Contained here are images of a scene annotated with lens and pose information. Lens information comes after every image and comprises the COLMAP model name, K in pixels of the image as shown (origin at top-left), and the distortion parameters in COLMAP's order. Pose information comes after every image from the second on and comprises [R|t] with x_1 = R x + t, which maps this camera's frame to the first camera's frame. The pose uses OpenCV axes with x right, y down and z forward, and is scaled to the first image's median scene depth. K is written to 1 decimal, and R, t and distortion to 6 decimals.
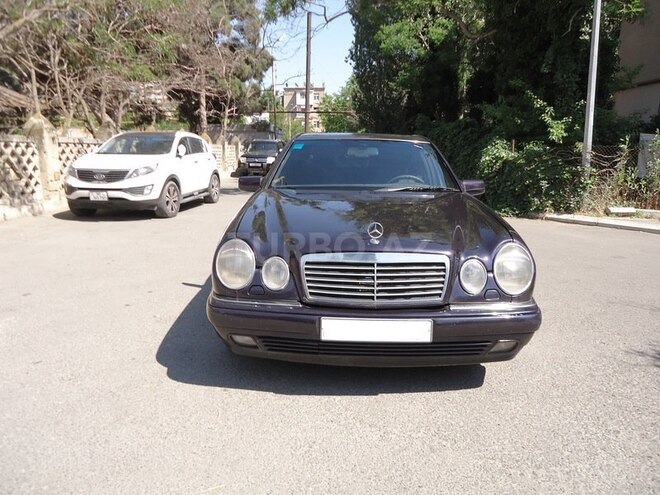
lens RADIAL K [[497.3, 0, 330.0], [0, 497.3, 247.5], [0, 0, 1]] dist [-0.007158, 0.004613]
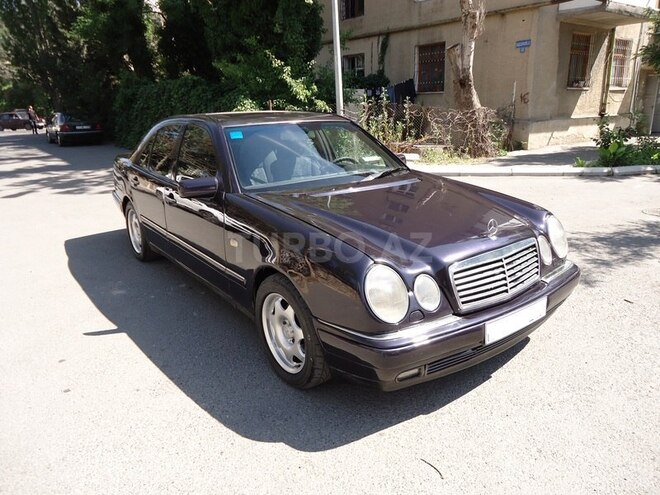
lens RADIAL K [[497.3, 0, 330.0], [0, 497.3, 247.5], [0, 0, 1]] dist [-0.007158, 0.004613]
pose [[0.777511, -0.211576, 0.592209, -0.219605], [0.153910, 0.977087, 0.147012, -0.054223], [-0.609744, -0.023157, 0.792260, 0.109178]]
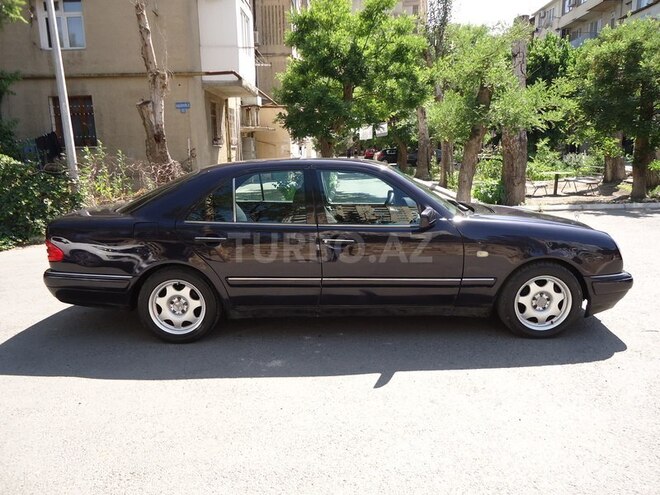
lens RADIAL K [[497.3, 0, 330.0], [0, 497.3, 247.5], [0, 0, 1]] dist [-0.007158, 0.004613]
pose [[-0.059750, -0.209171, 0.976052, -0.486971], [0.199897, 0.955485, 0.217001, -0.144695], [-0.977993, 0.208076, -0.015277, 0.556796]]
